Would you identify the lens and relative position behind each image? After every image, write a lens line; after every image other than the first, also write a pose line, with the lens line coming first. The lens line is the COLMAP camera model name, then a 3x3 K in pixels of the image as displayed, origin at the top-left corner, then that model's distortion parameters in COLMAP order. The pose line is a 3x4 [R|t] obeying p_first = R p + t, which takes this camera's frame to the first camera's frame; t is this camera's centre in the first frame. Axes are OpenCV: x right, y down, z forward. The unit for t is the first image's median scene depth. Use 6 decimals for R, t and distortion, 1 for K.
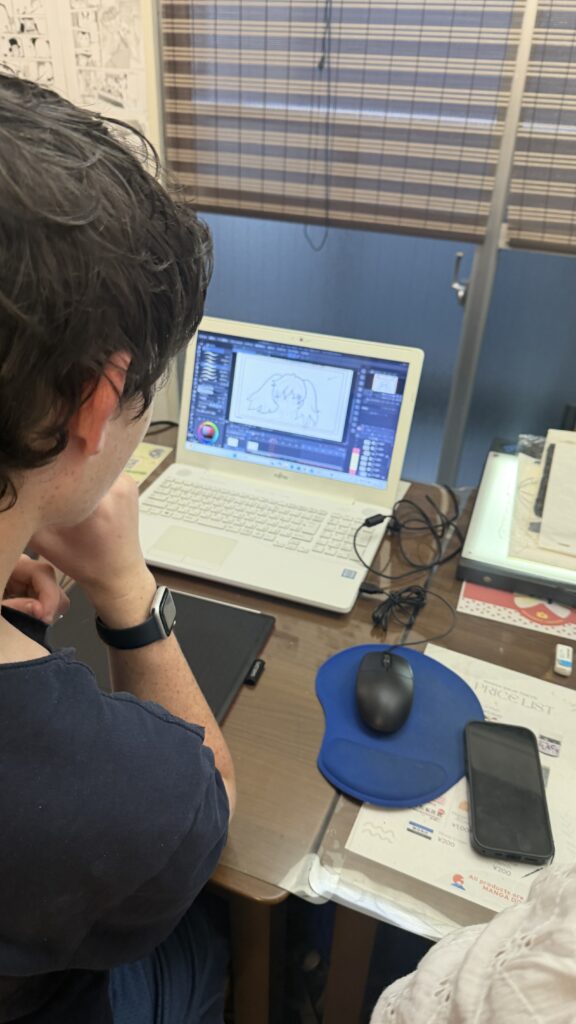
lens RADIAL K [[768.0, 0, 287.7], [0, 768.0, 509.0], [0, 0, 1]] dist [0.005729, -0.005765]
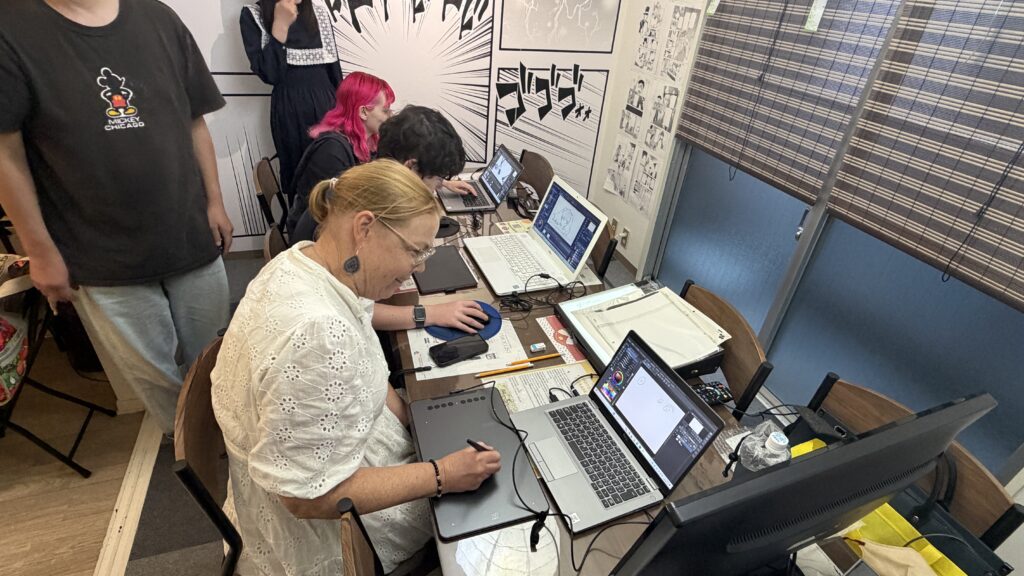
lens RADIAL K [[506.3, 0, 512.2], [0, 506.3, 289.2], [0, 0, 1]] dist [0.002664, 0.000262]
pose [[0.667649, 0.427048, -0.609816, 0.836433], [-0.451499, 0.883553, 0.124425, -0.079785], [0.591940, 0.192259, 0.782715, -0.178381]]
